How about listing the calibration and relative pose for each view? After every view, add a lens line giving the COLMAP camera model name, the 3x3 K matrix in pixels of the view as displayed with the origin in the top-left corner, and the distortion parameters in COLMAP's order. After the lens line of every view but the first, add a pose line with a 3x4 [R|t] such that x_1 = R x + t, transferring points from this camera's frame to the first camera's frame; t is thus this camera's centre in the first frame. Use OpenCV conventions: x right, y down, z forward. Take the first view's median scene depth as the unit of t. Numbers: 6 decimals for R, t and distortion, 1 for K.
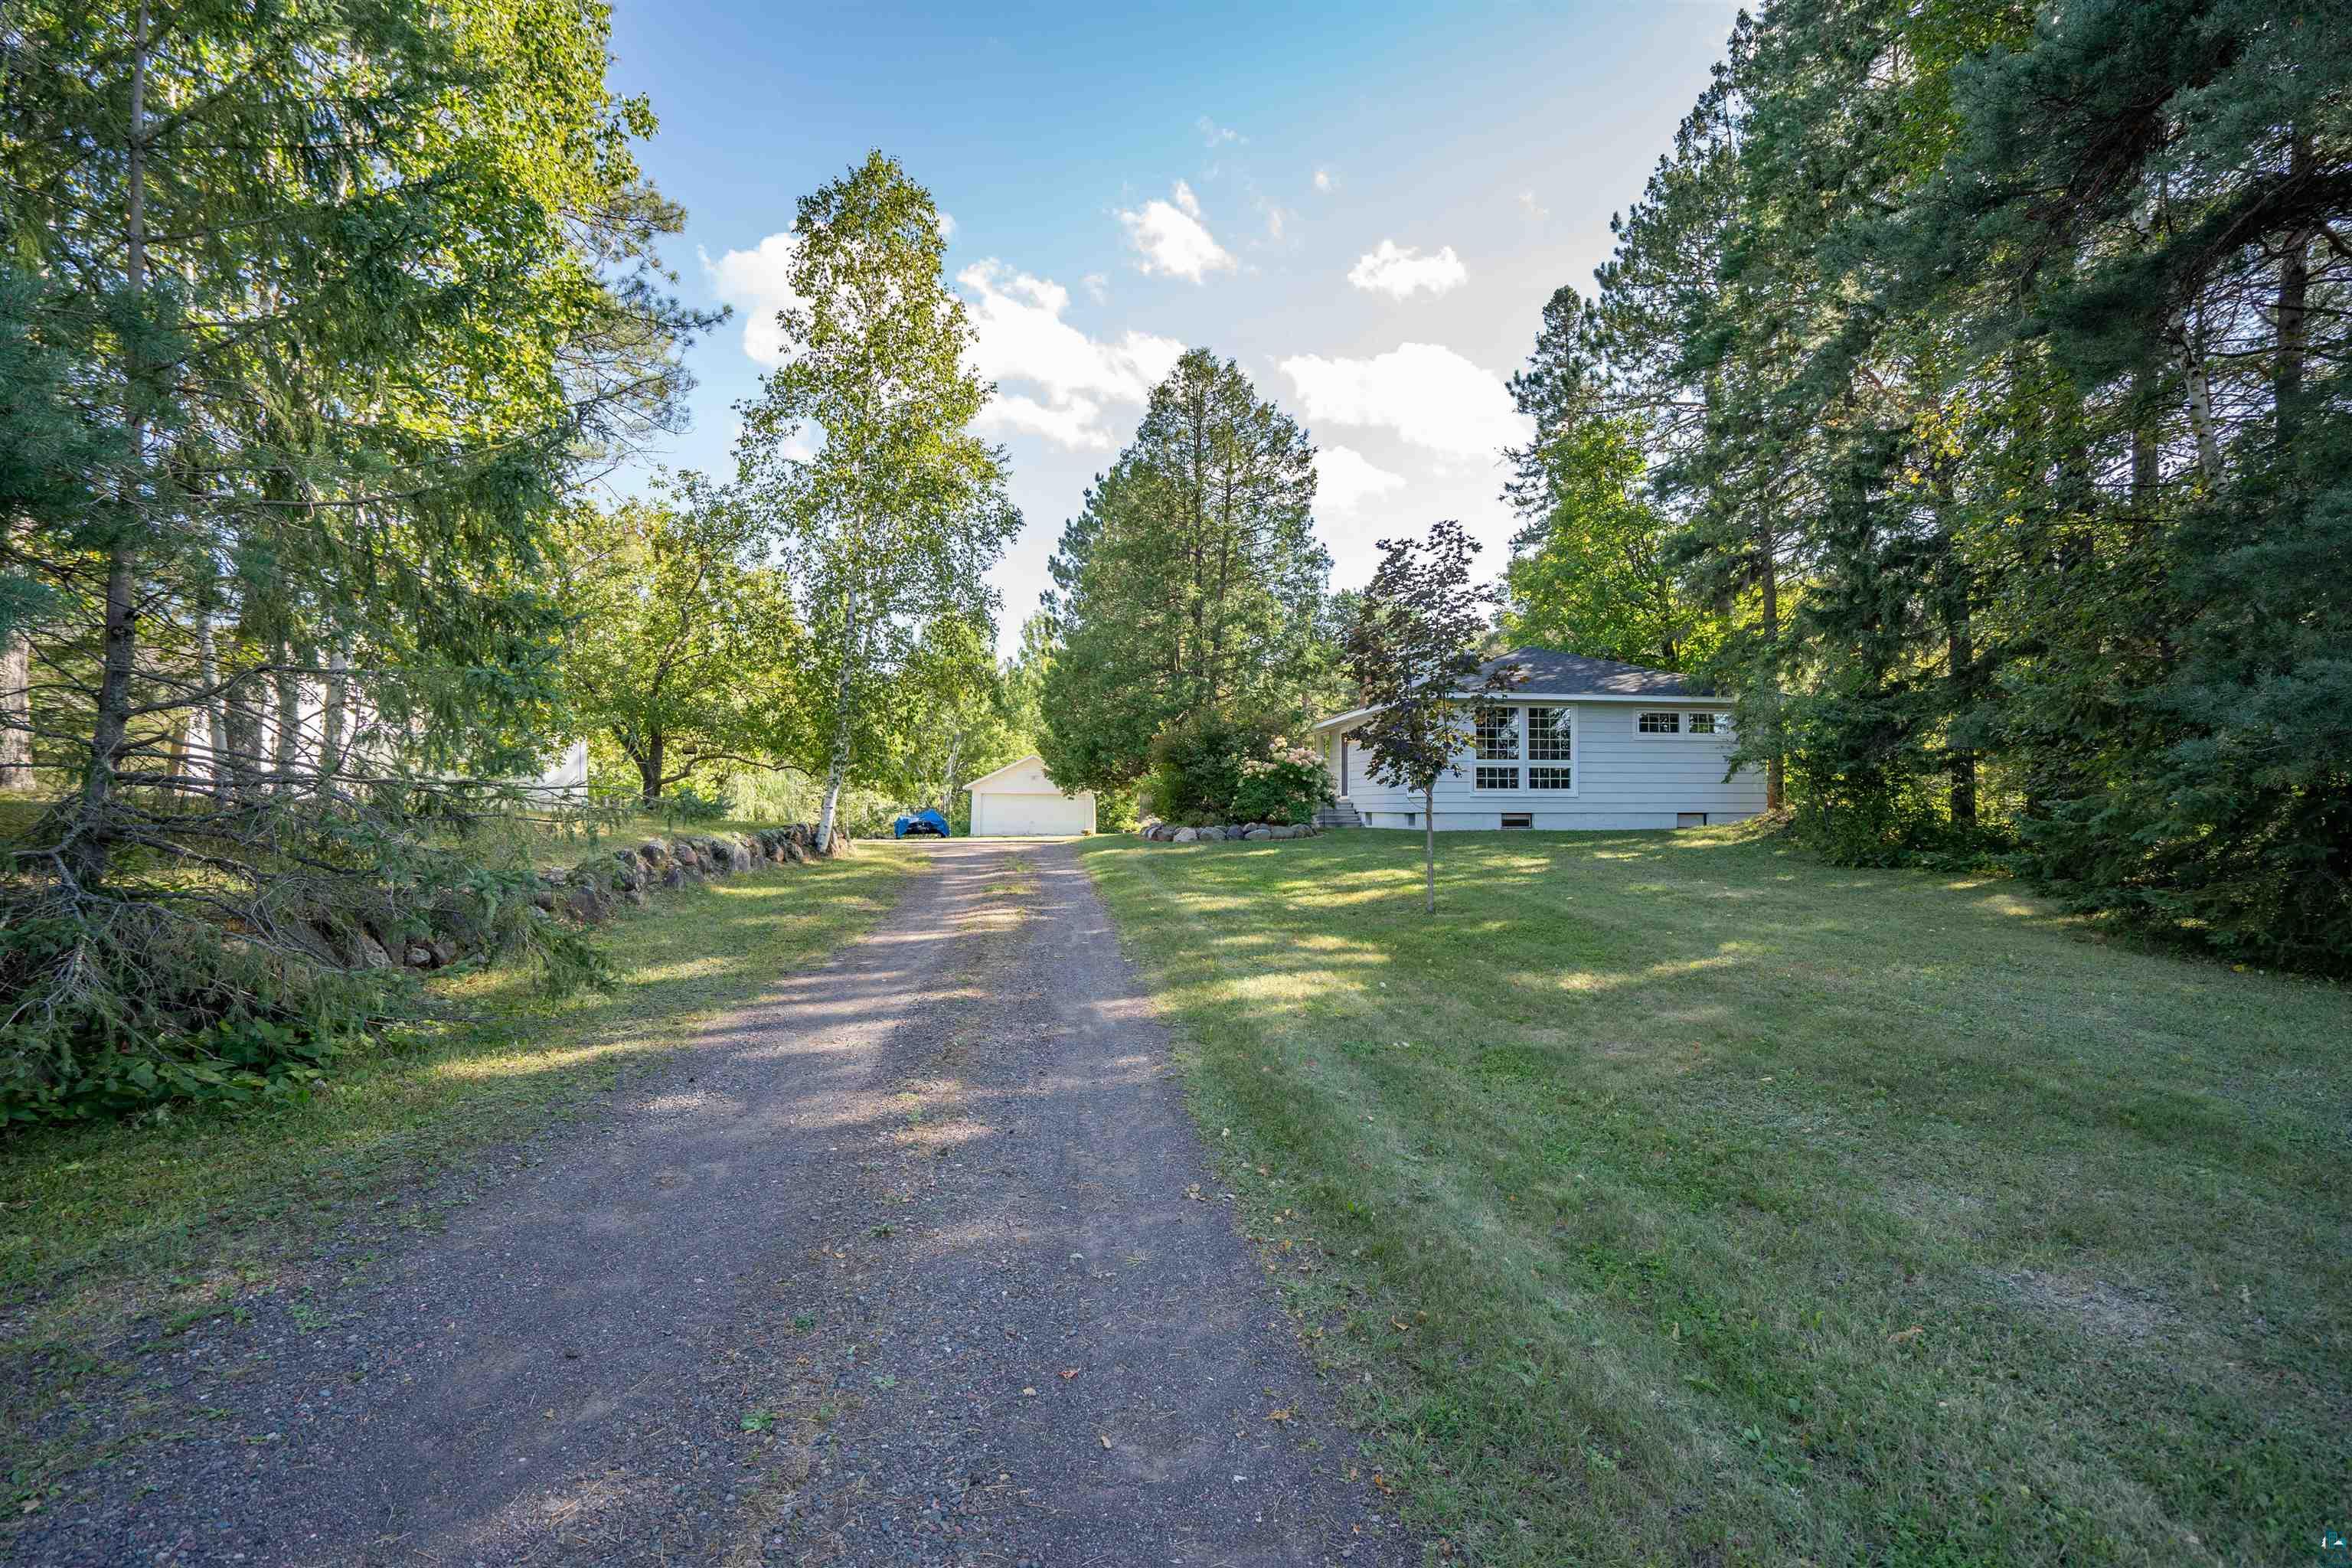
lens RADIAL K [[1103.9, 0, 1171.0], [0, 1103.9, 779.5], [0, 0, 1]] dist [-0.004306, -0.000165]
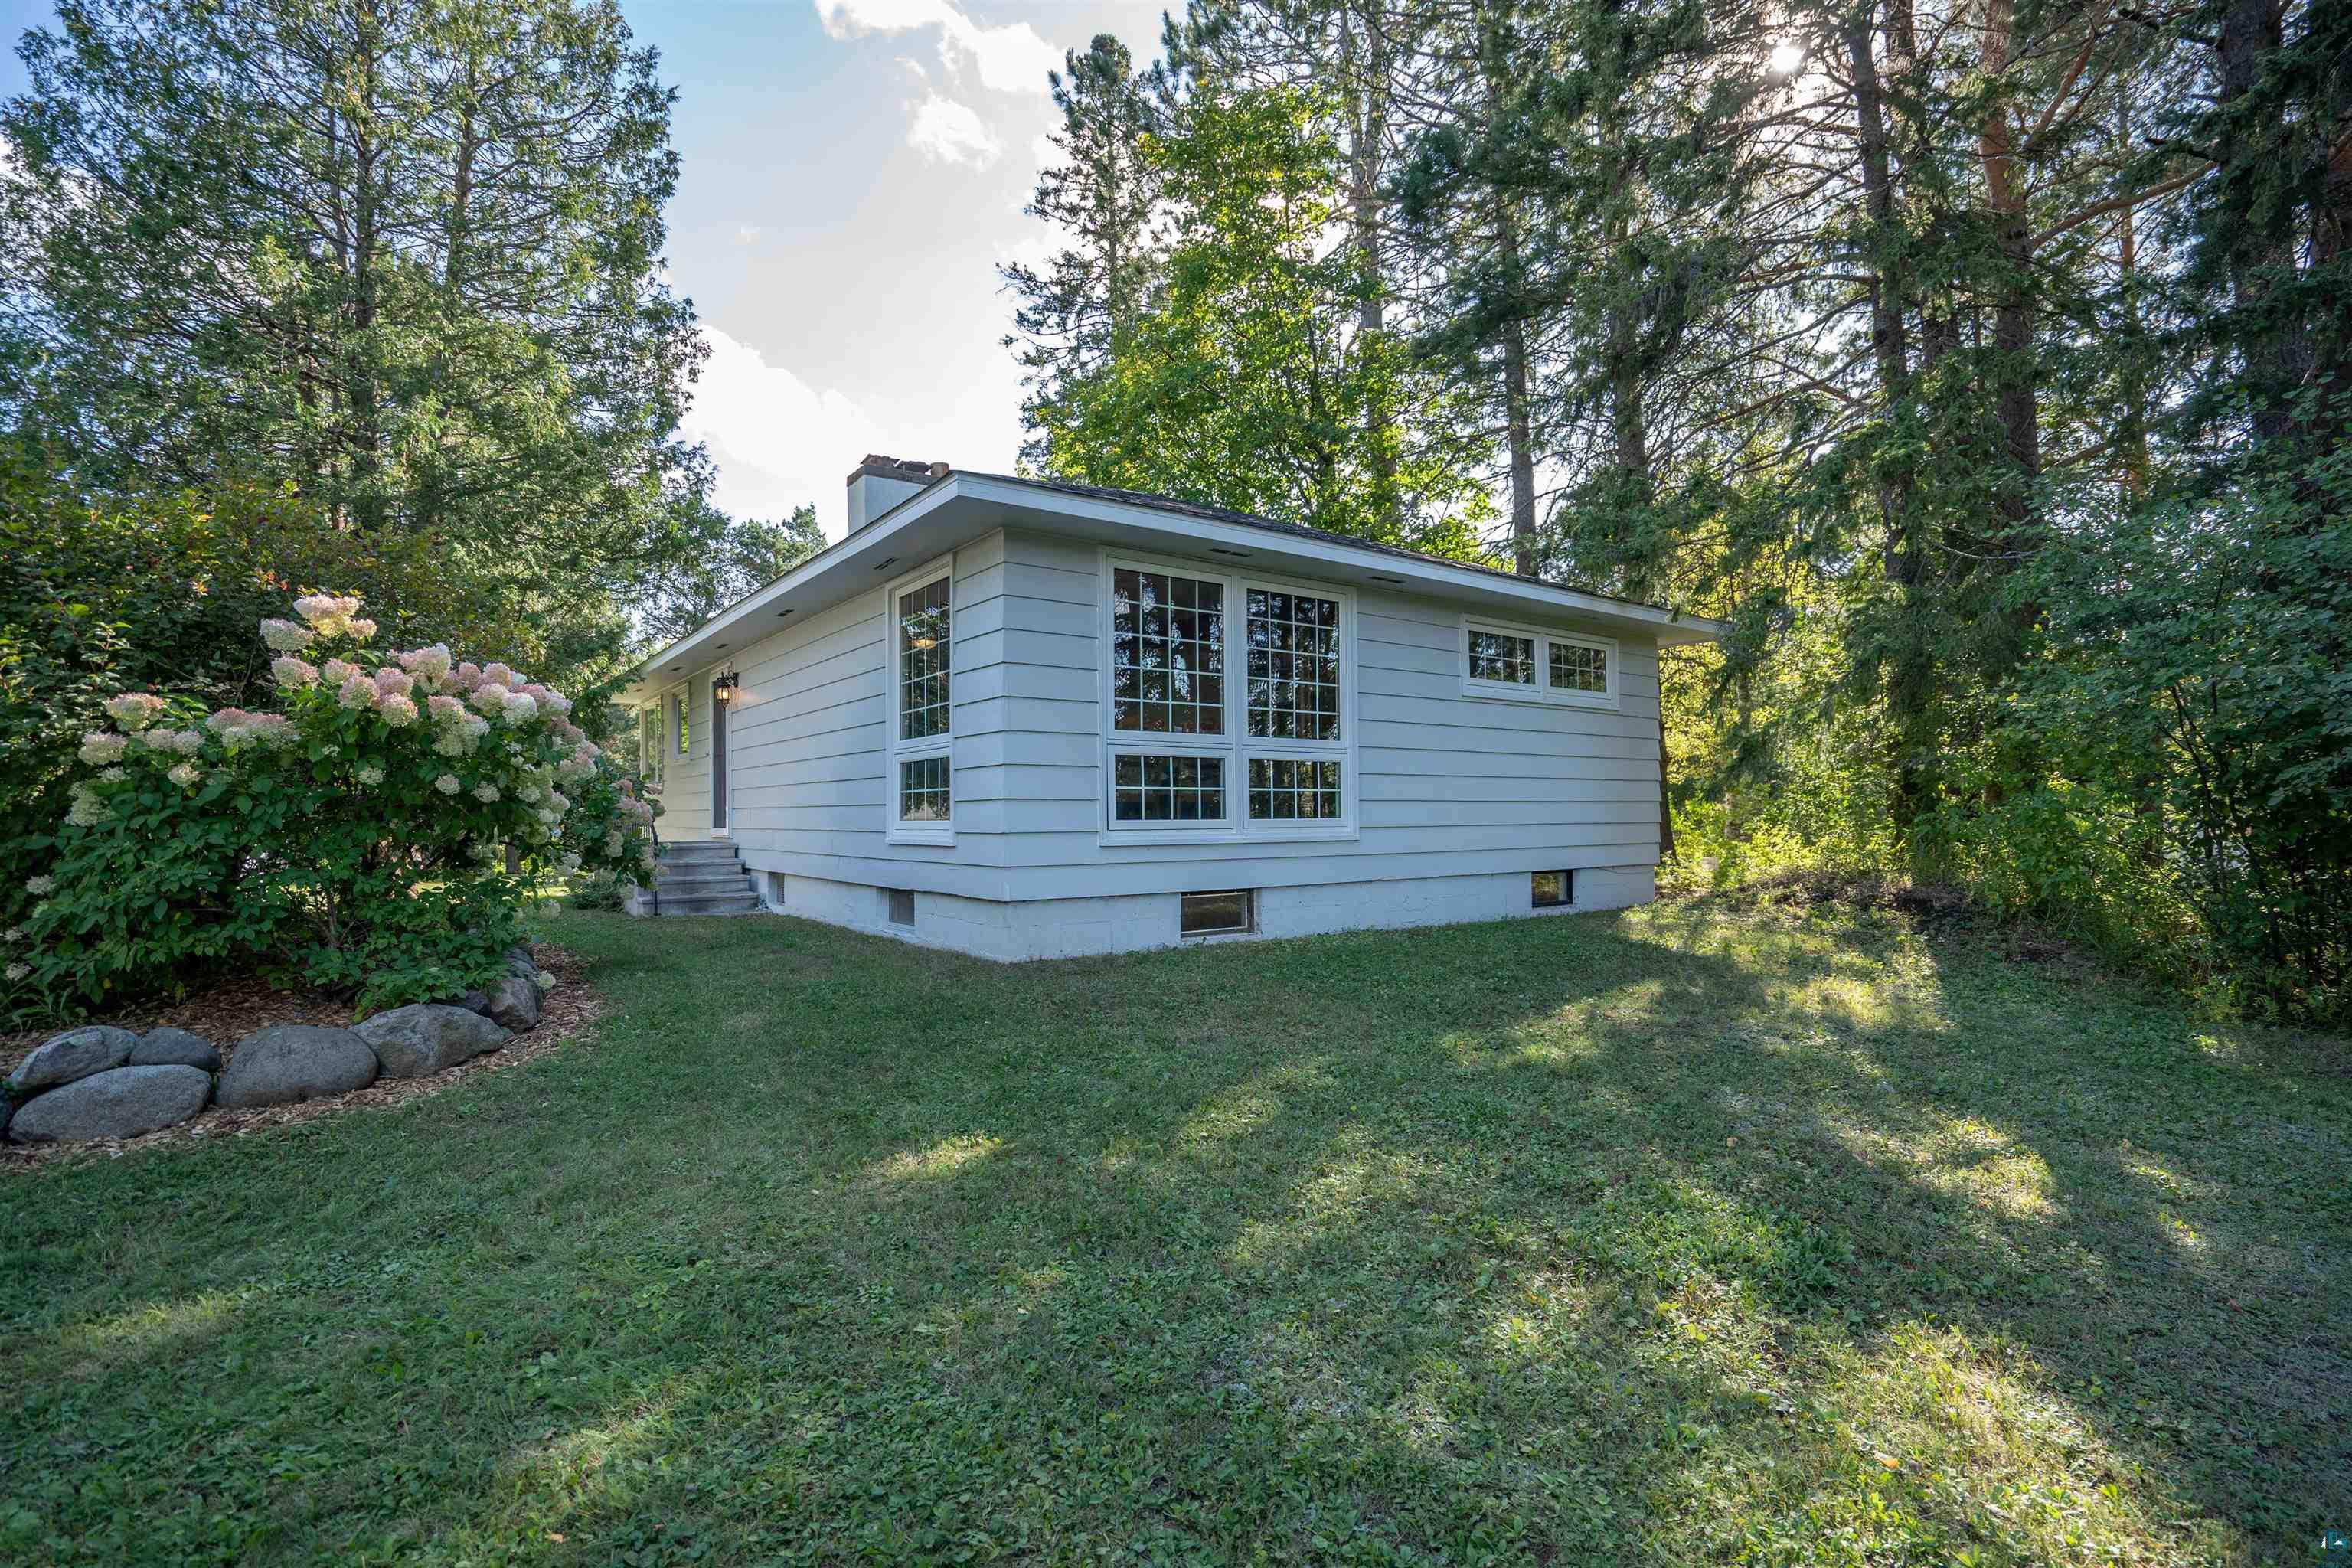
lens RADIAL K [[1103.9, 0, 1169.3], [0, 1103.9, 773.1], [0, 0, 1]] dist [-0.004306, -0.000165]
pose [[0.875761, 0.010685, 0.482626, 0.134207], [-0.002999, 0.999856, -0.016693, -0.000179], [-0.482735, 0.013171, 0.875667, 0.706700]]
